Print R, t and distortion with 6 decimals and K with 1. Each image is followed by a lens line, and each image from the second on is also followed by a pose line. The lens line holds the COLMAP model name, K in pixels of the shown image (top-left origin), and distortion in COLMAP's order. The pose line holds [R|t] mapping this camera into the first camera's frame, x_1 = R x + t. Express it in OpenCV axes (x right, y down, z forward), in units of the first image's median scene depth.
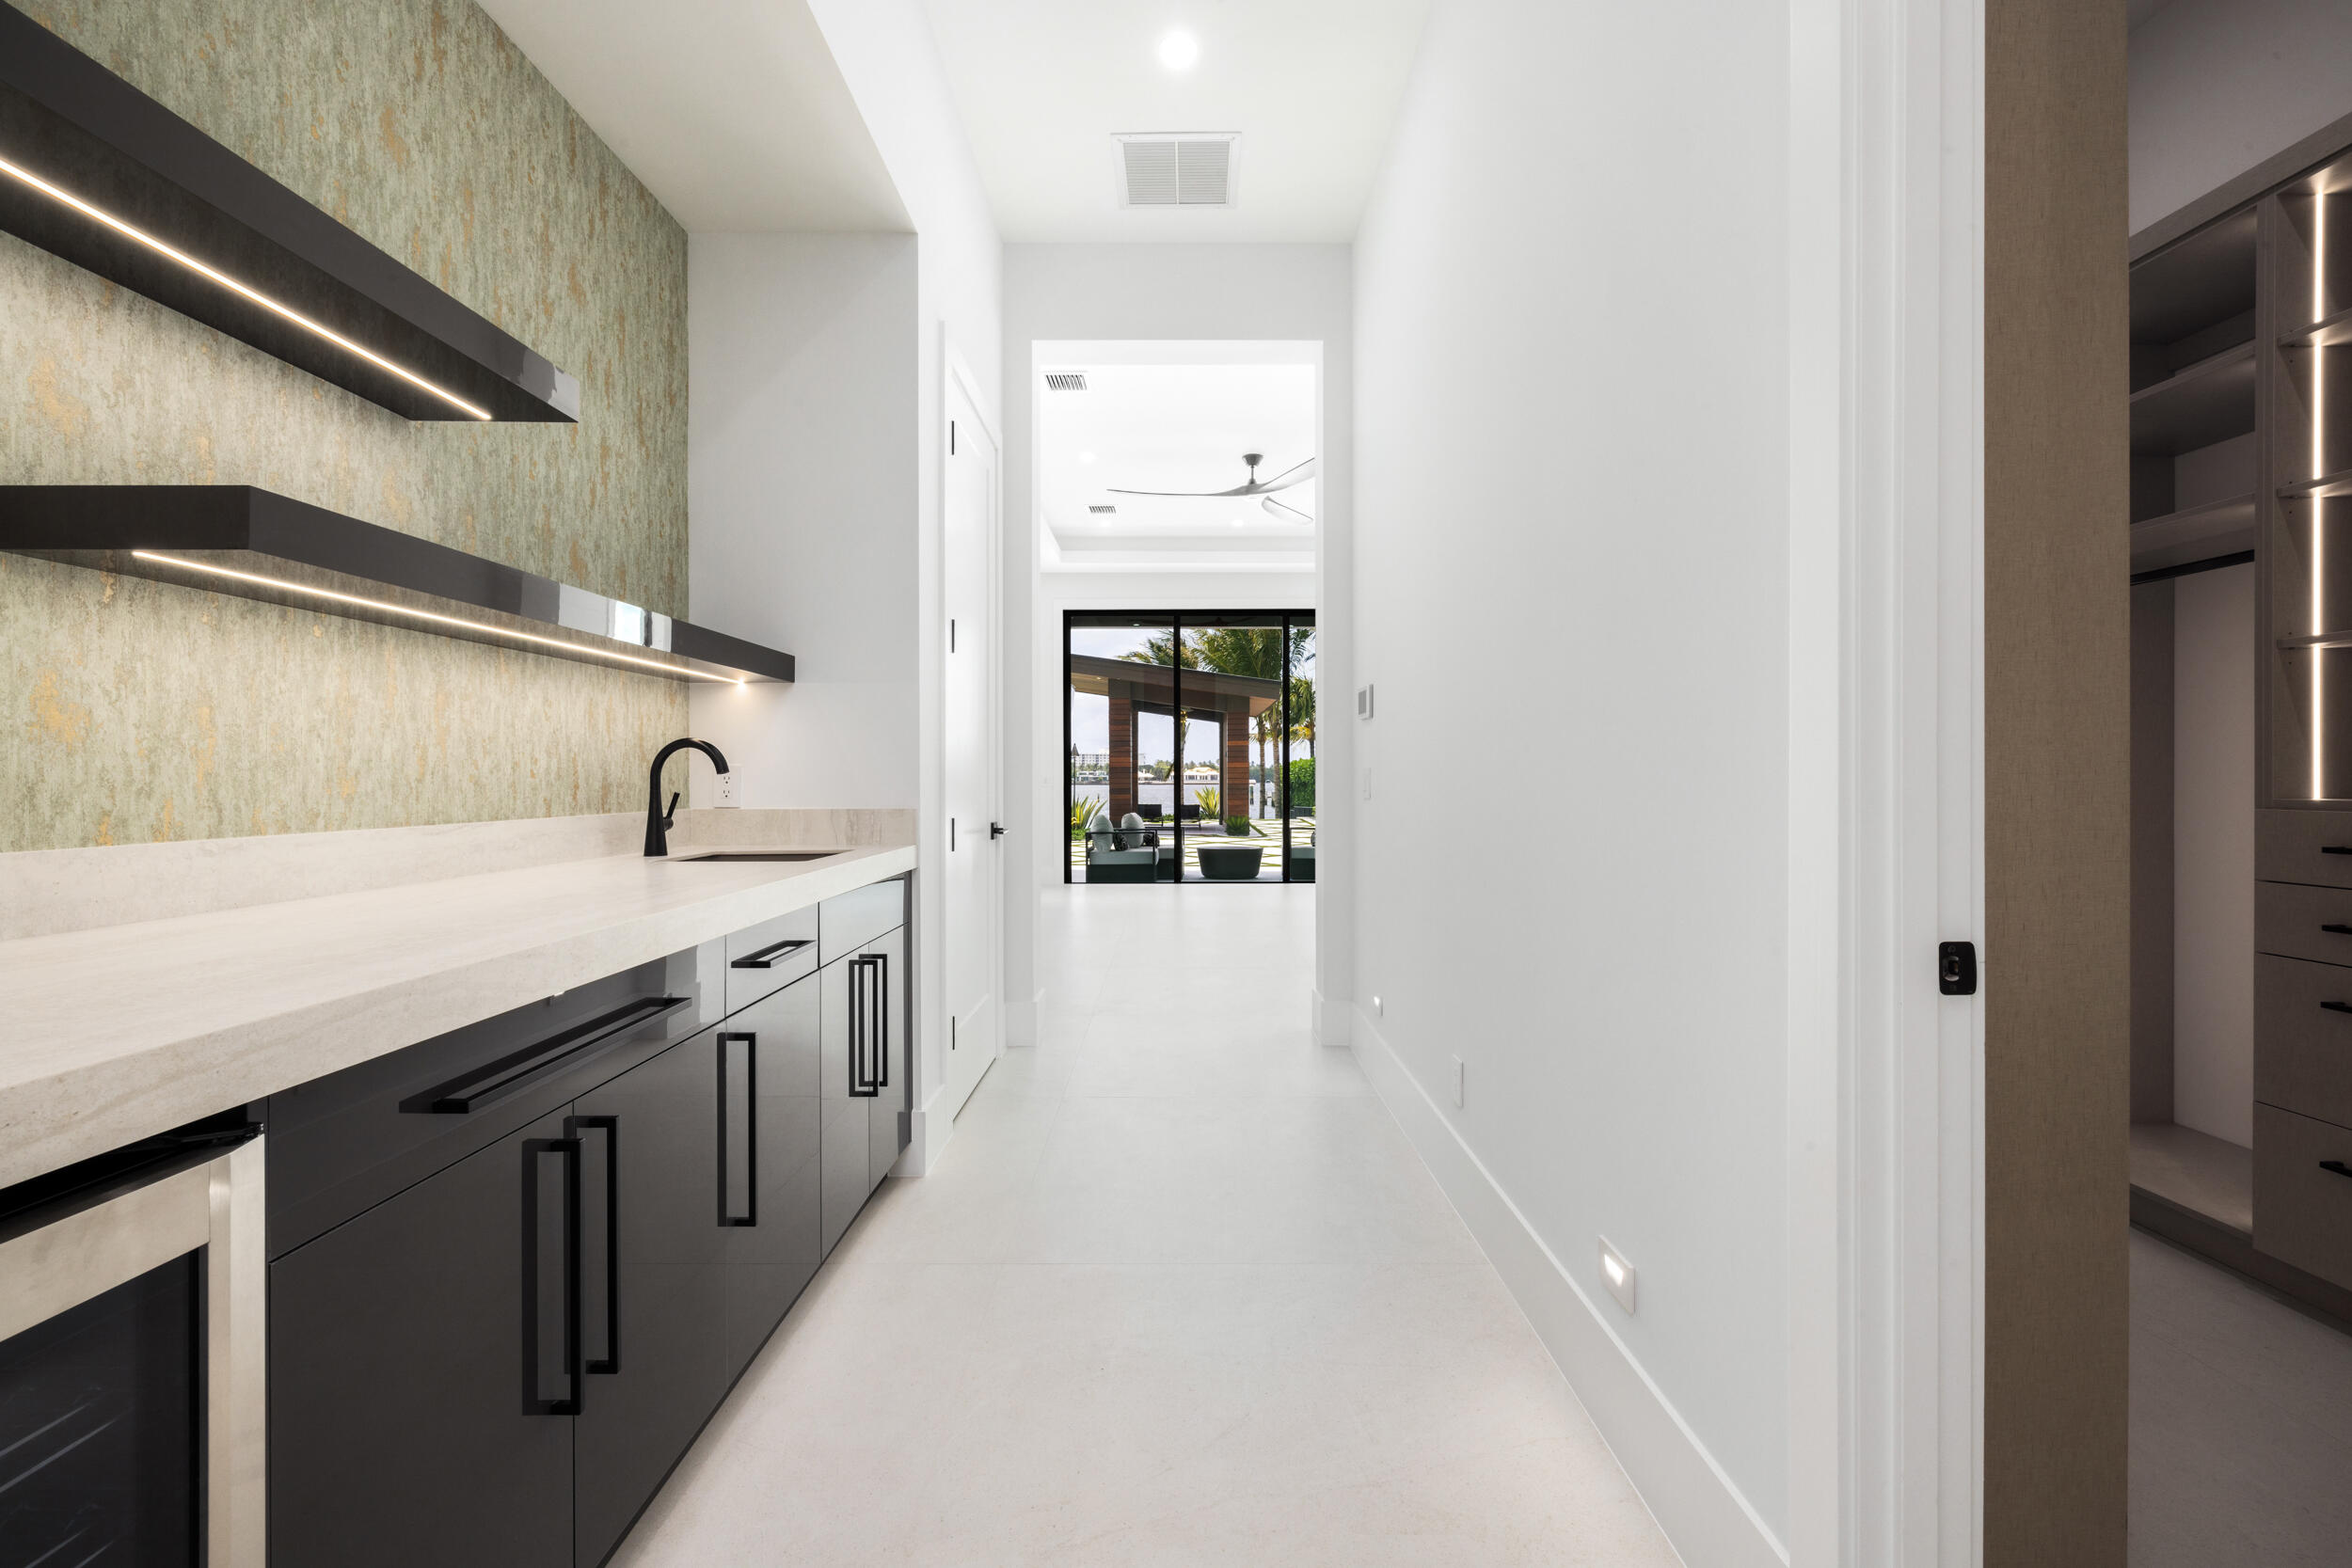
lens RADIAL K [[998.4, 0, 1180.7], [0, 998.4, 776.1], [0, 0, 1]] dist [0.001411, 0.000368]
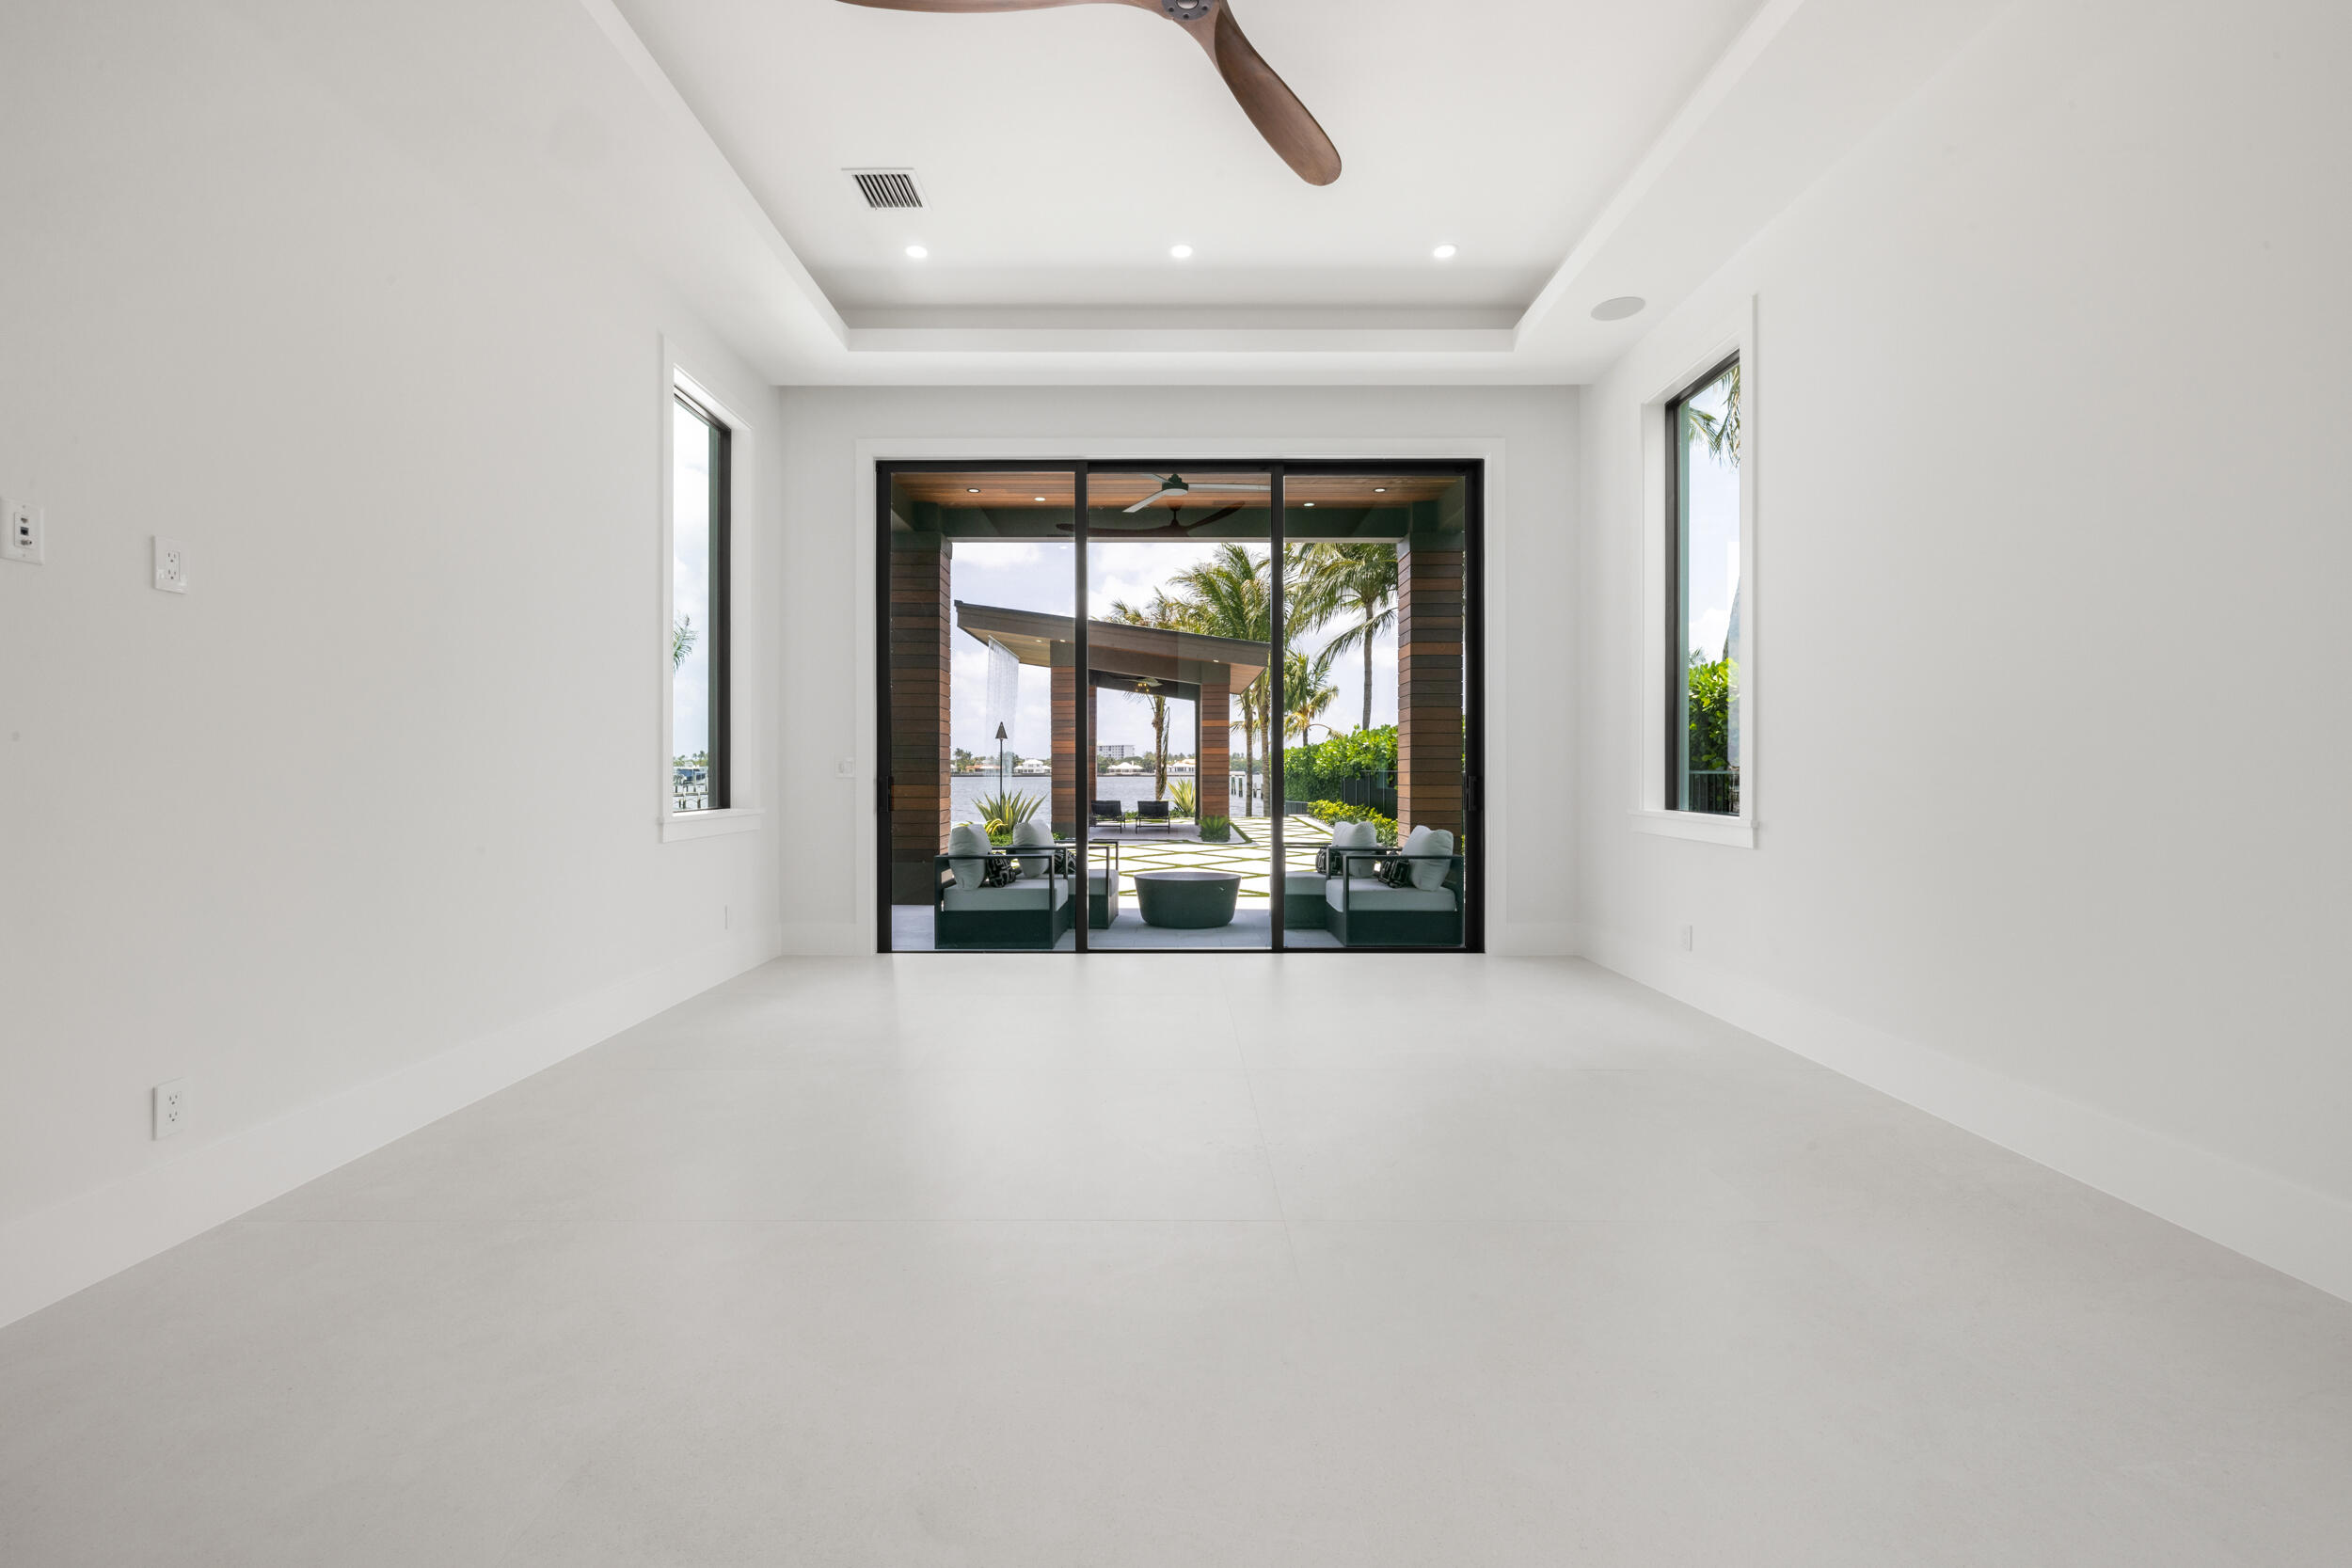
lens RADIAL K [[998.4, 0, 1169.9], [0, 998.4, 773.2], [0, 0, 1]] dist [0.001411, 0.000368]
pose [[0.999998, 0.002063, -0.000083, 0.018048], [-0.002062, 0.999984, 0.005224, 0.001953], [0.000094, -0.005224, 0.999986, 0.177765]]
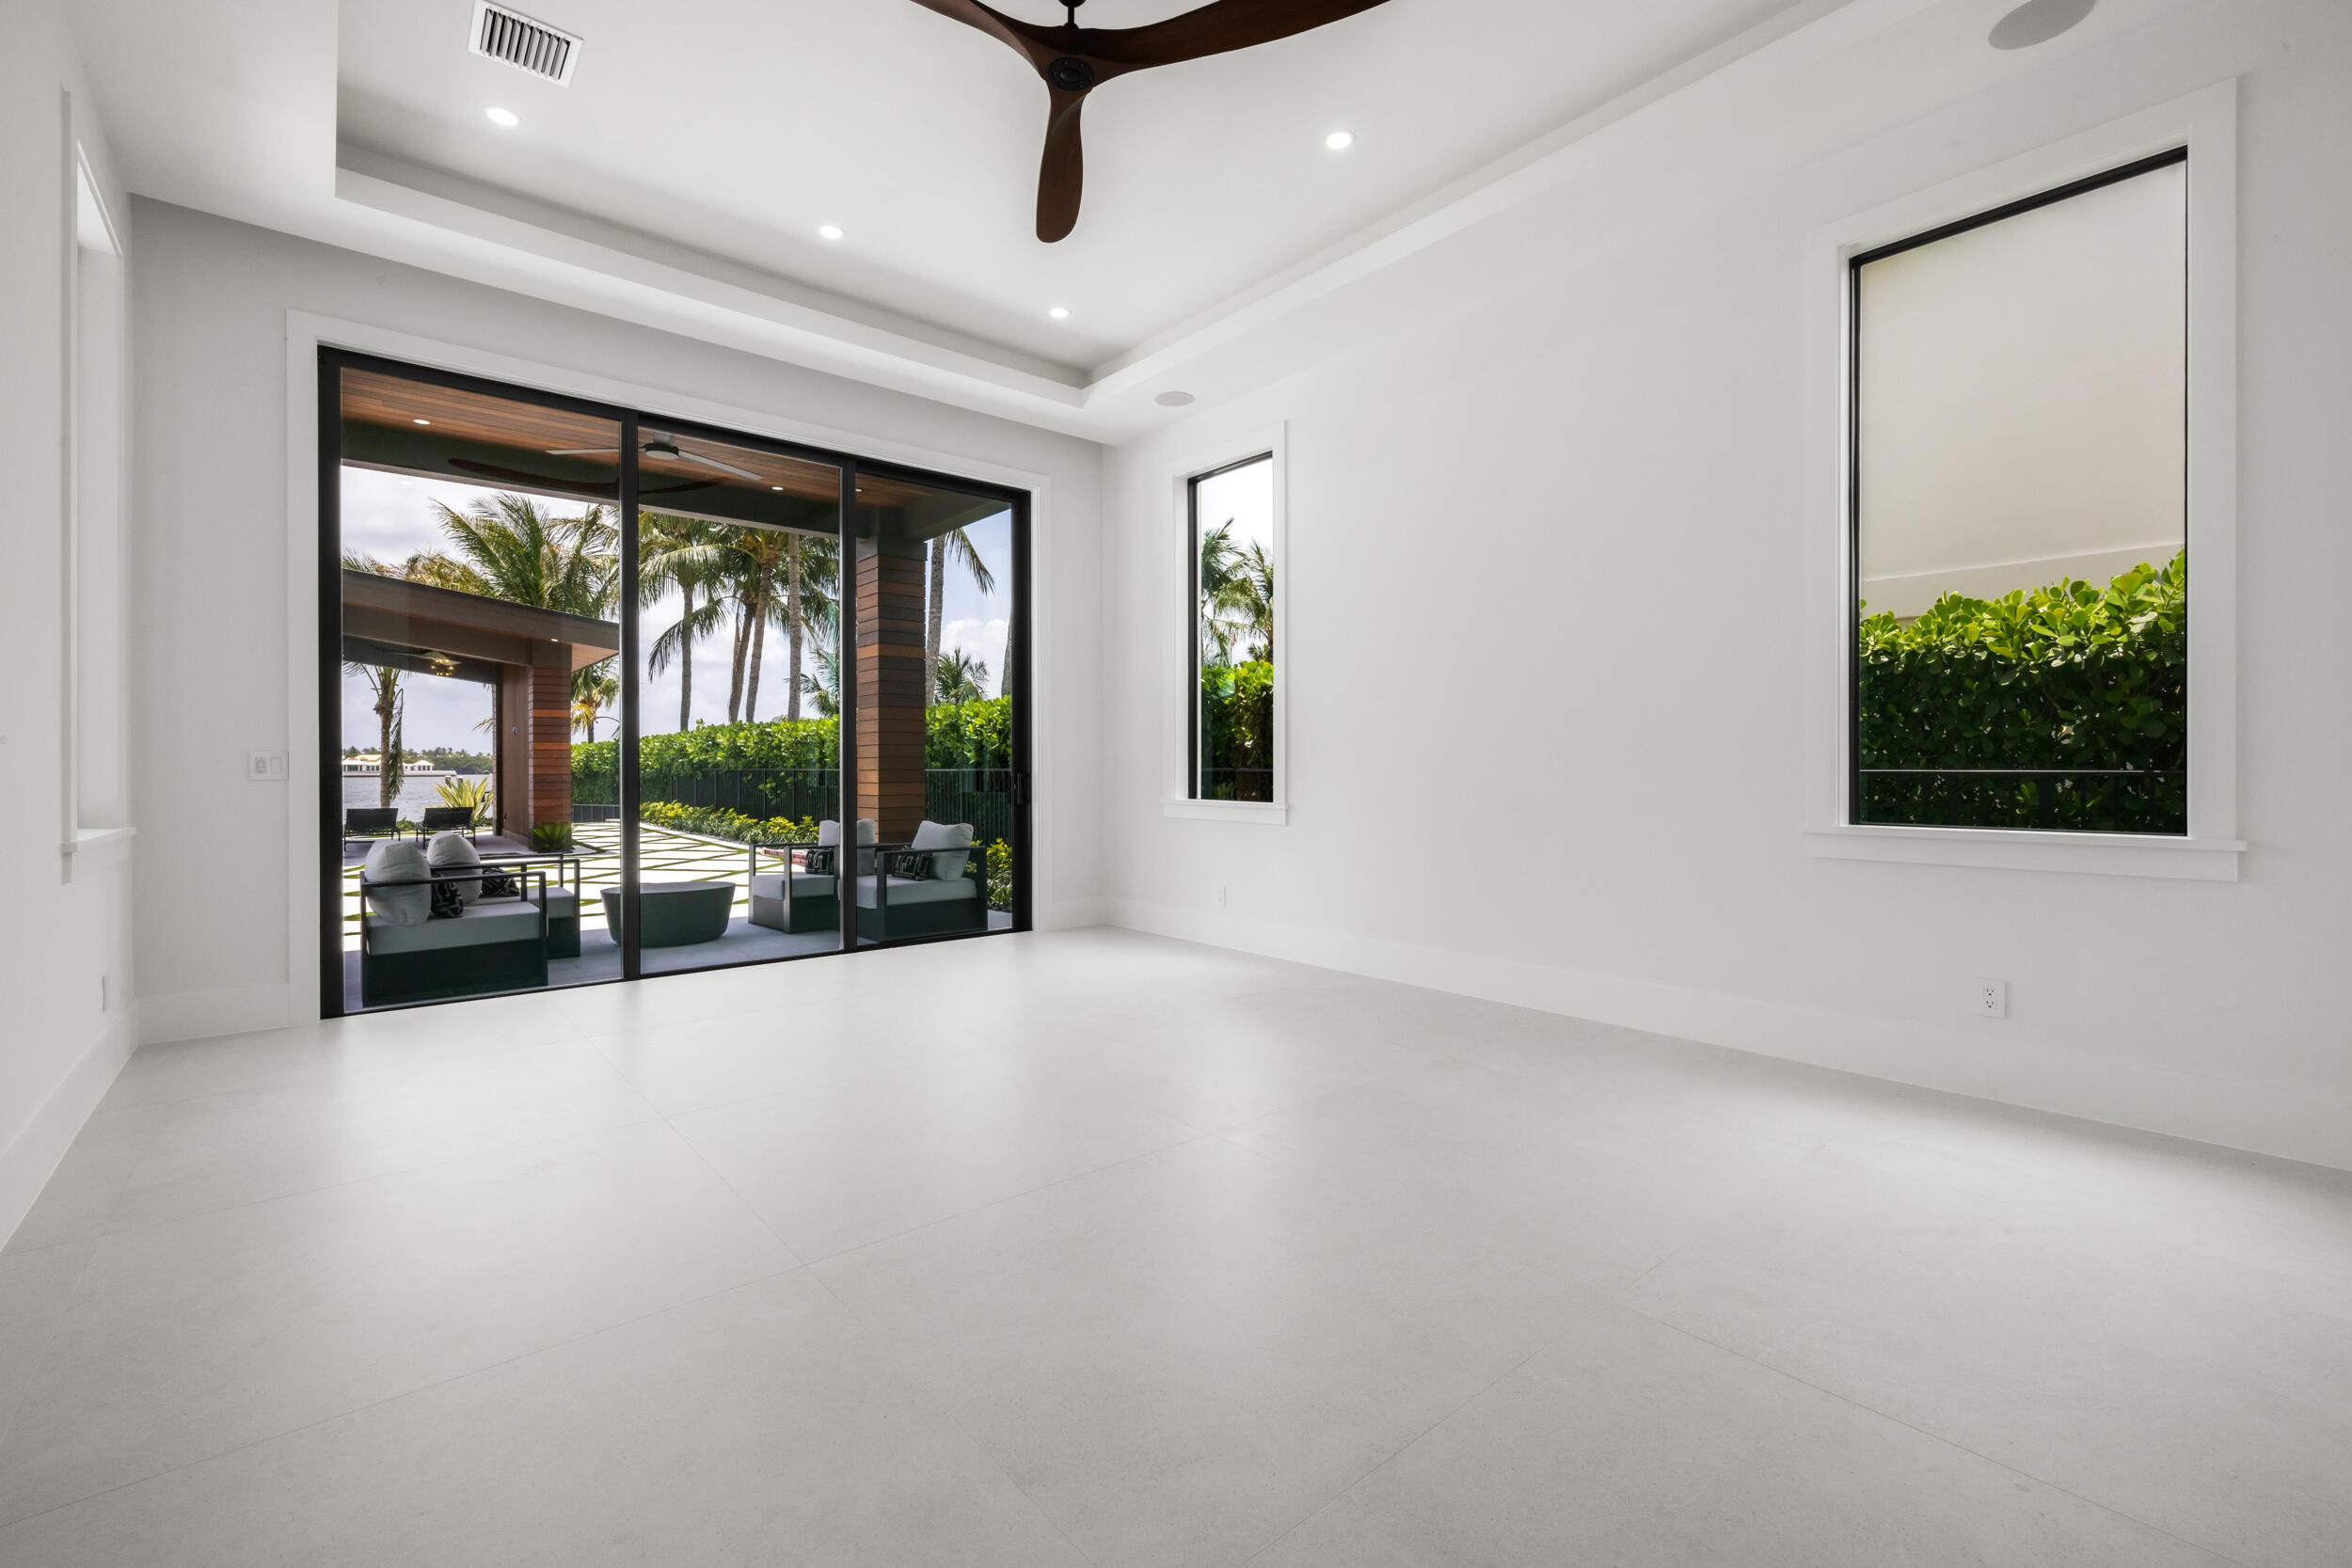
lens RADIAL K [[998.4, 0, 1182.8], [0, 998.4, 777.1], [0, 0, 1]] dist [0.001411, 0.000368]
pose [[0.760526, -0.005659, 0.649283, -0.045211], [-0.000945, 0.999951, 0.009823, 0.002037], [-0.649307, -0.008085, 0.760484, 0.184965]]
